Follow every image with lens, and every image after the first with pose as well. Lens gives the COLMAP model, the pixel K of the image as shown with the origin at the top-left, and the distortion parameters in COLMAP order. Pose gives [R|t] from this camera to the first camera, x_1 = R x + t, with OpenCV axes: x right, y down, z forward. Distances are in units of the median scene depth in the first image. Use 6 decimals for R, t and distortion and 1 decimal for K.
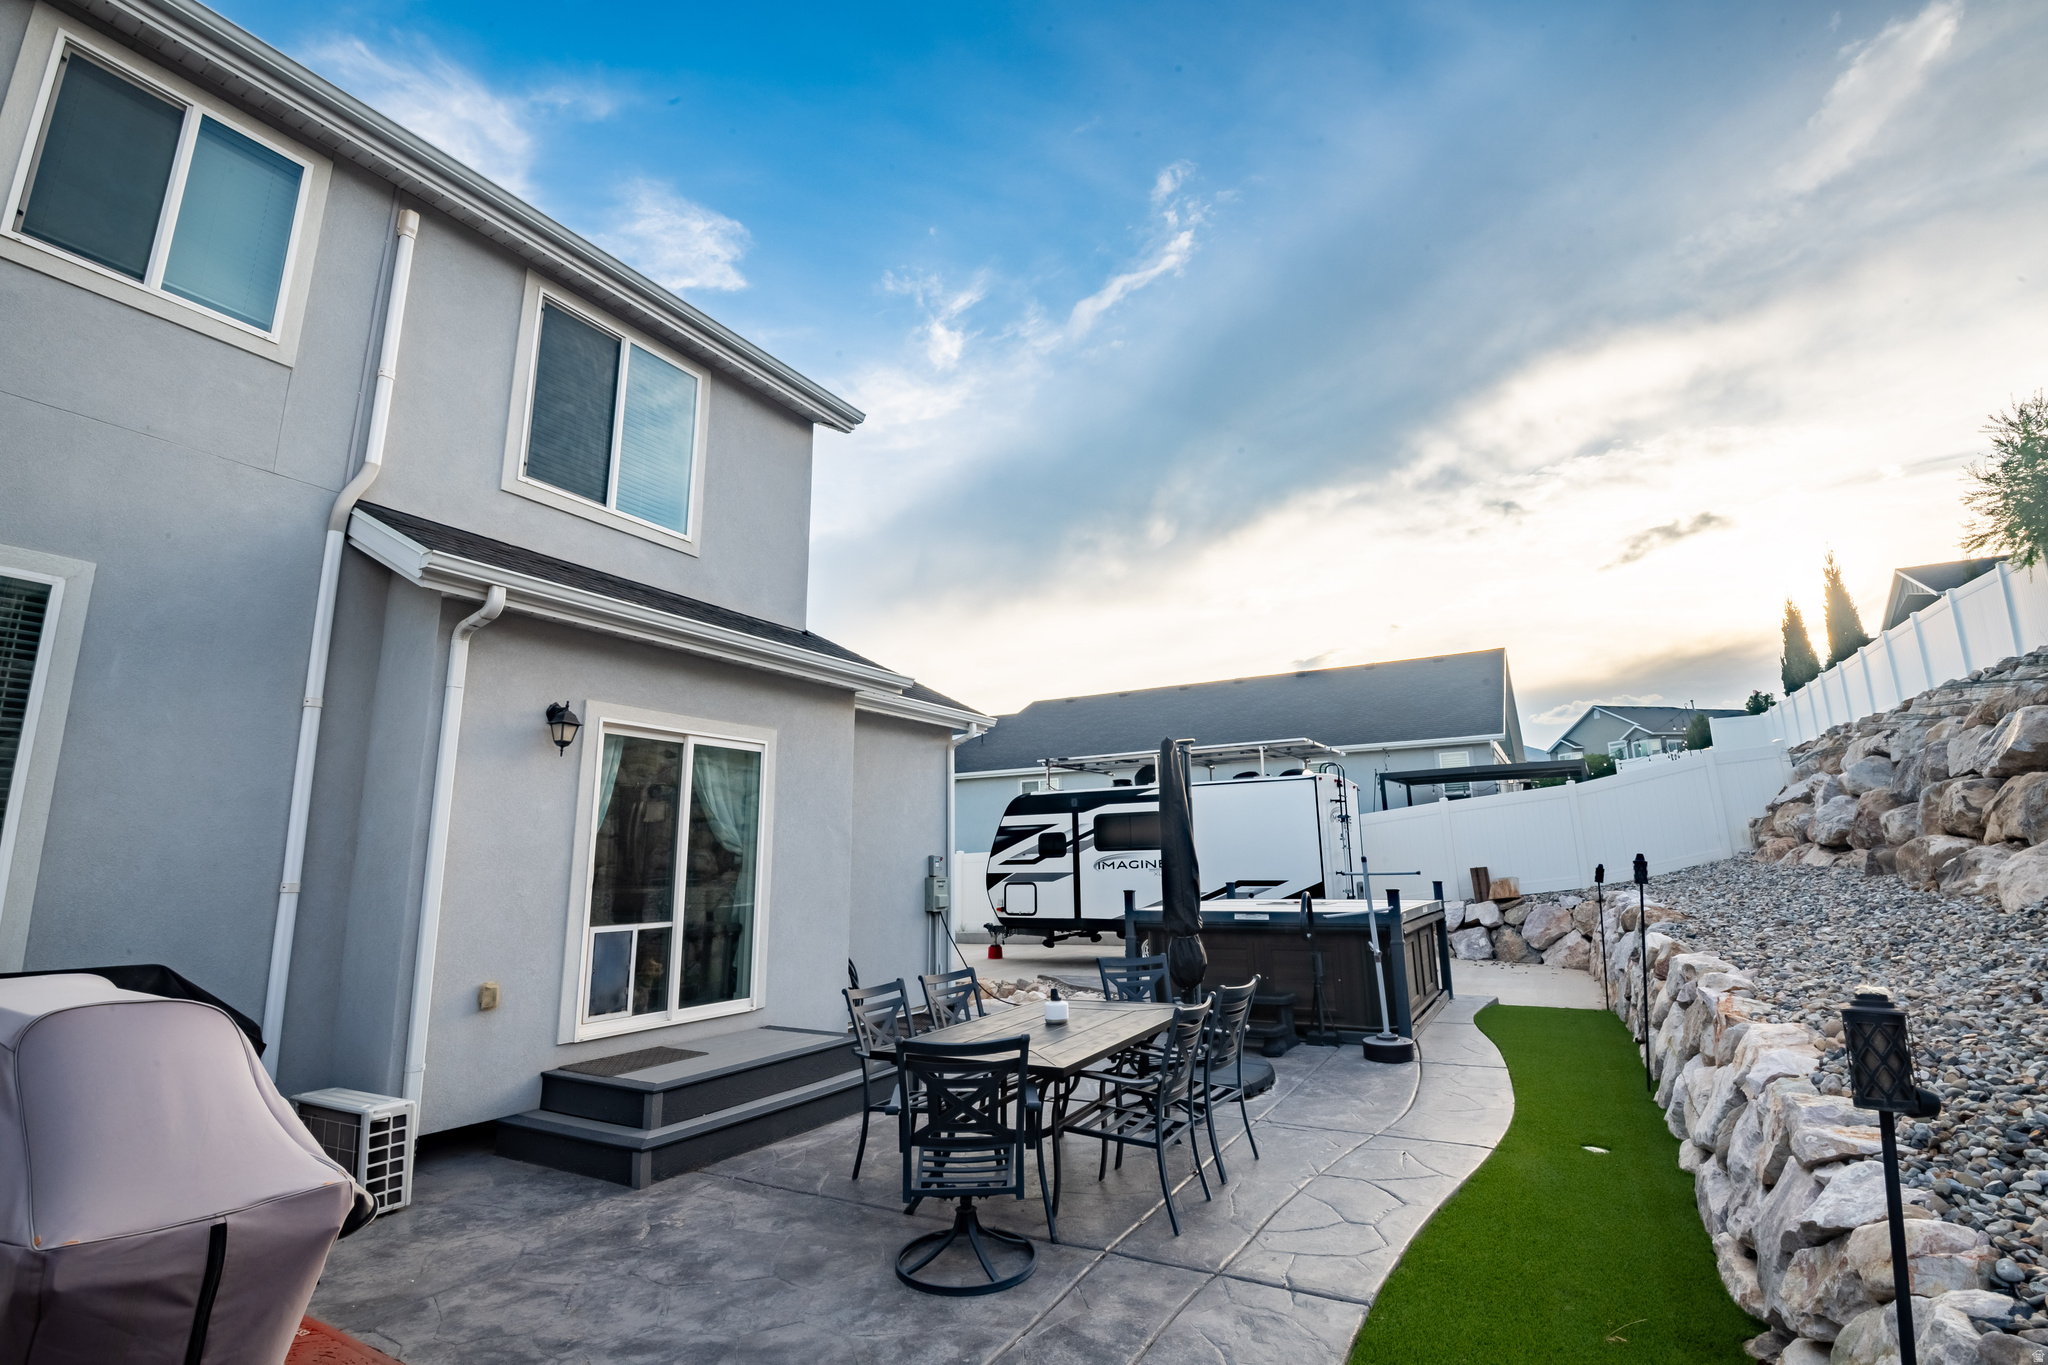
lens RADIAL K [[943.3, 0, 1019.6], [0, 943.3, 674.7], [0, 0, 1]] dist [-0.034512, -0.002170]
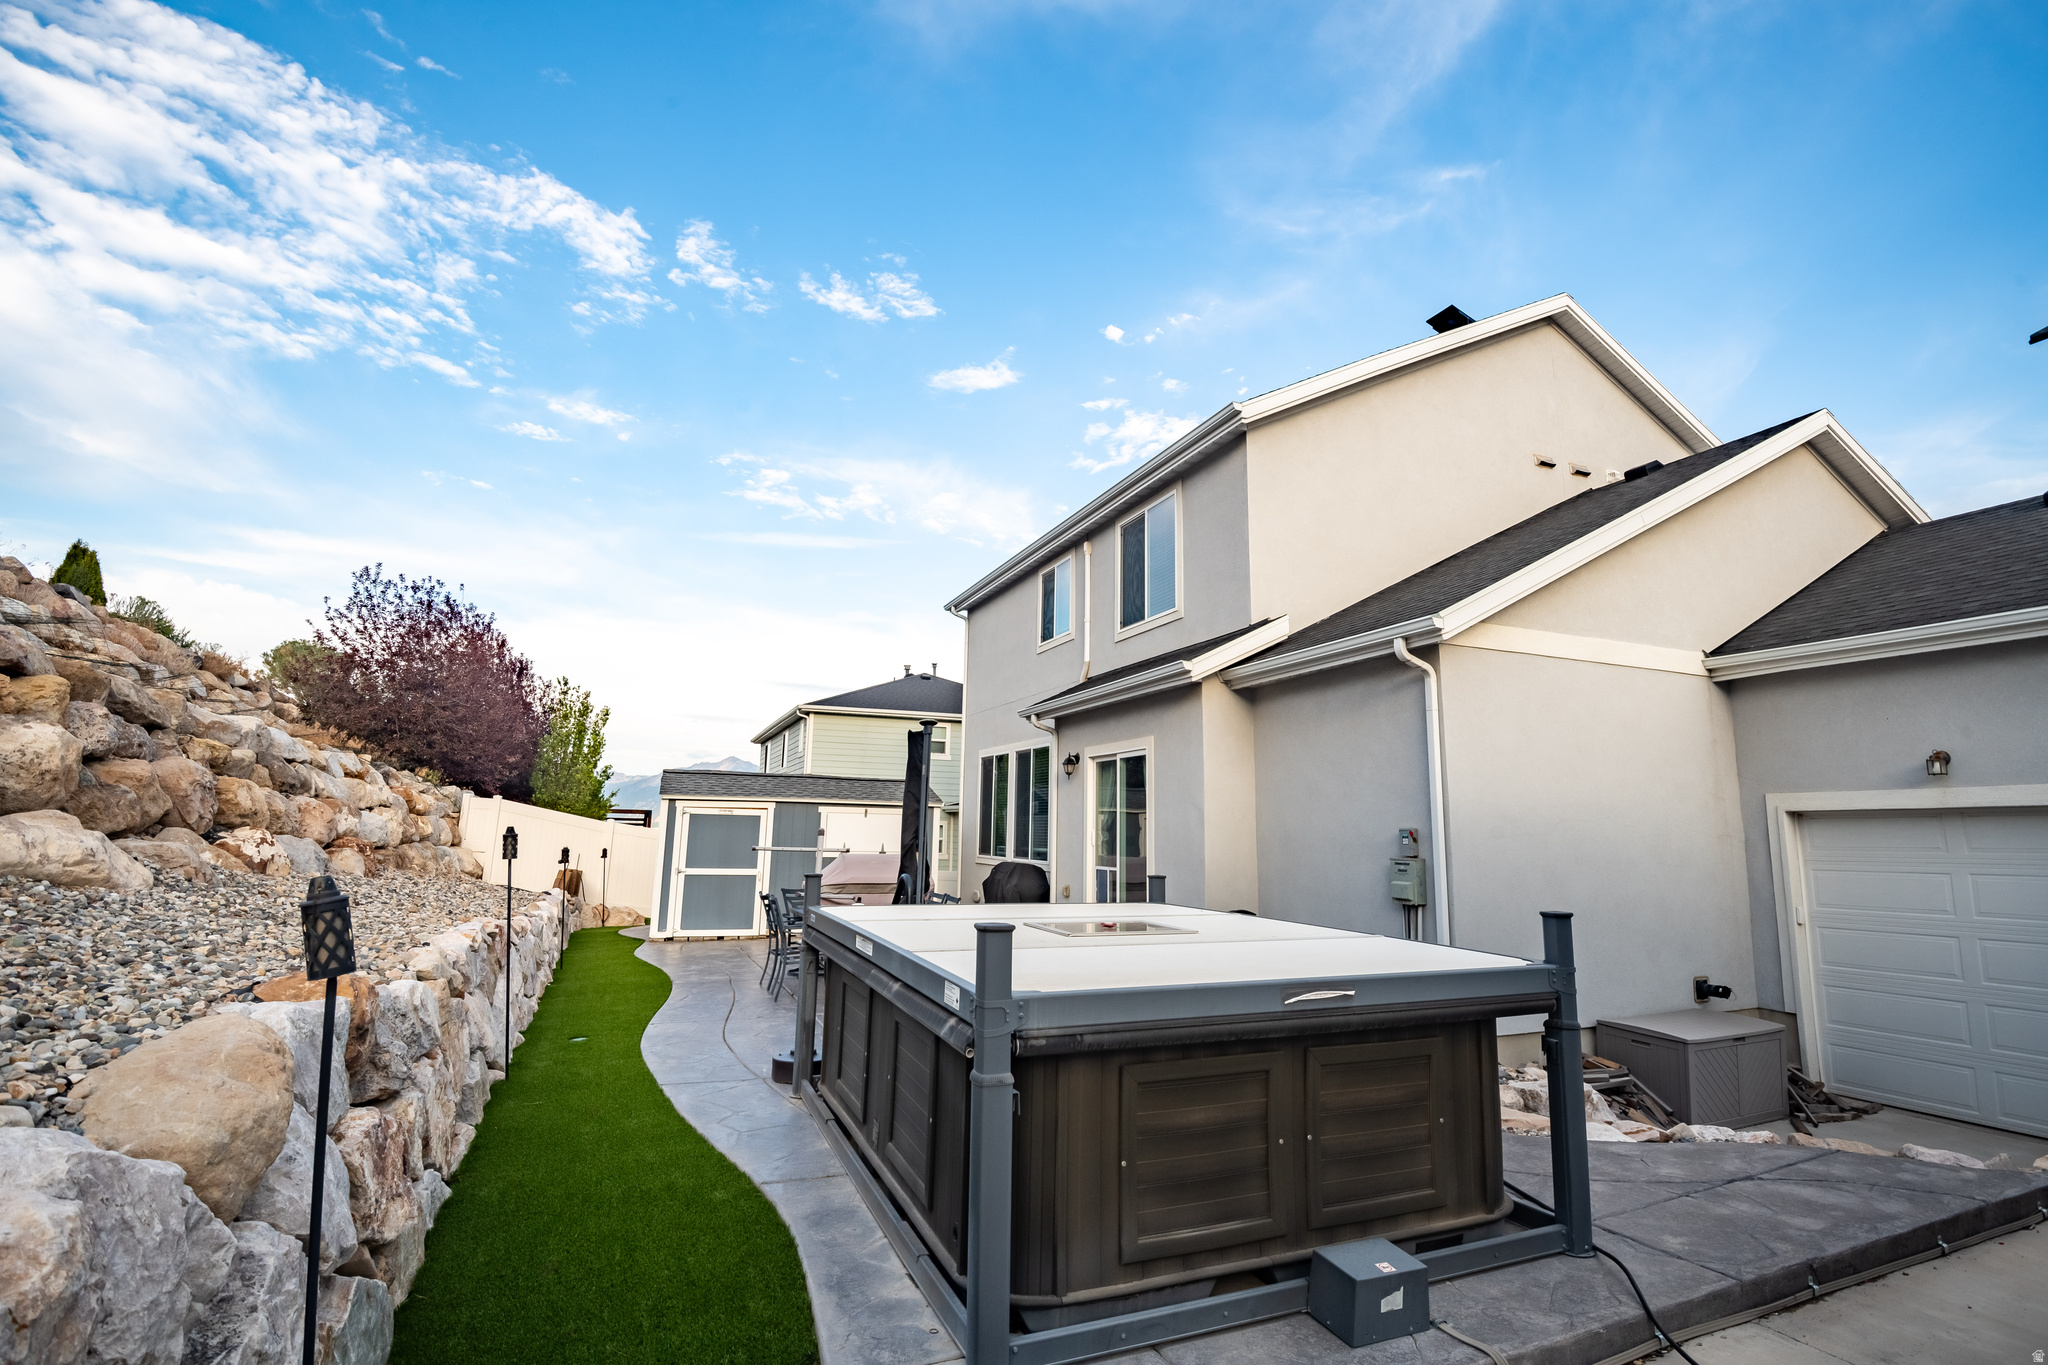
lens RADIAL K [[943.3, 0, 1022.7], [0, 943.3, 668.4], [0, 0, 1]] dist [-0.034512, -0.002170]
pose [[-0.625617, -0.131414, -0.768982, 0.928655], [0.143070, 0.949665, -0.278689, 0.322465], [0.766899, -0.284371, -0.575326, 1.694079]]
